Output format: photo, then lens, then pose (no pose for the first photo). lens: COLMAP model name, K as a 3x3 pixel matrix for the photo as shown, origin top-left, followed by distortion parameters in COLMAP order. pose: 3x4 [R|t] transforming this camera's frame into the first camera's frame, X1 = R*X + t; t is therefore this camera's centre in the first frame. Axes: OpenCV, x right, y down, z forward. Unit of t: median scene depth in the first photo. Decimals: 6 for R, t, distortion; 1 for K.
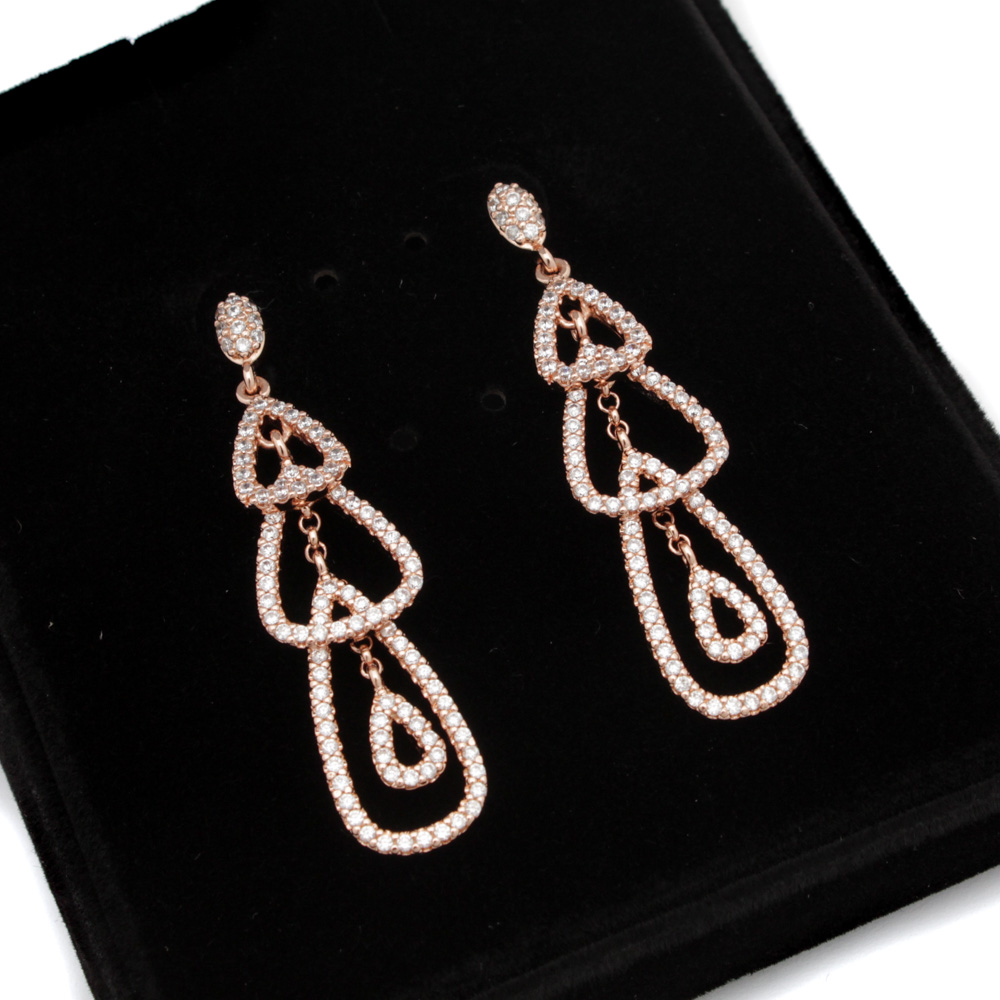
lens RADIAL K [[2406.7, 0, 501.3], [0, 2406.7, 505.3], [0, 0, 1]] dist [0.088227, 0.000000]
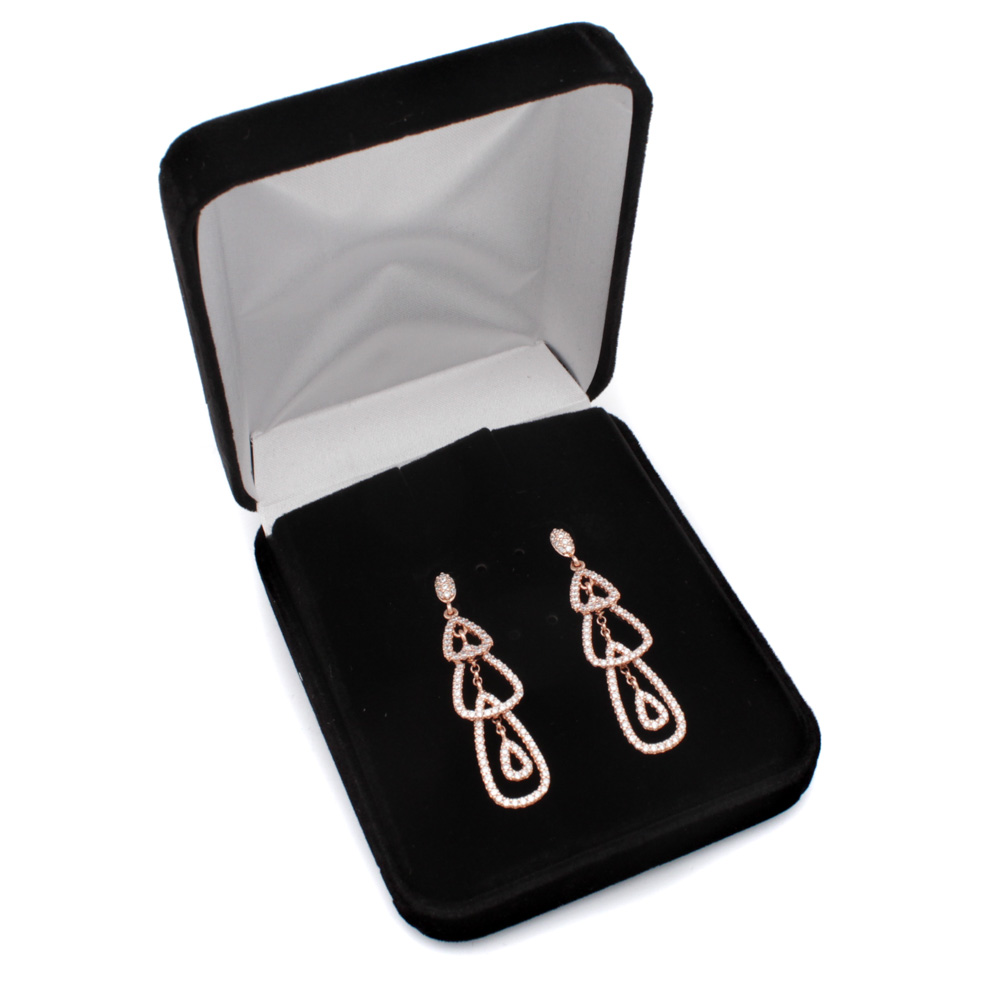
lens RADIAL K [[1266.4, 0, 500.9], [0, 1266.4, 501.8], [0, 0, 1]] dist [-0.113464, 0.000000]
pose [[0.999754, 0.016665, -0.014647, -0.038861], [-0.018861, 0.986024, -0.165533, 0.050806], [0.011684, 0.165769, 0.986095, -0.251707]]
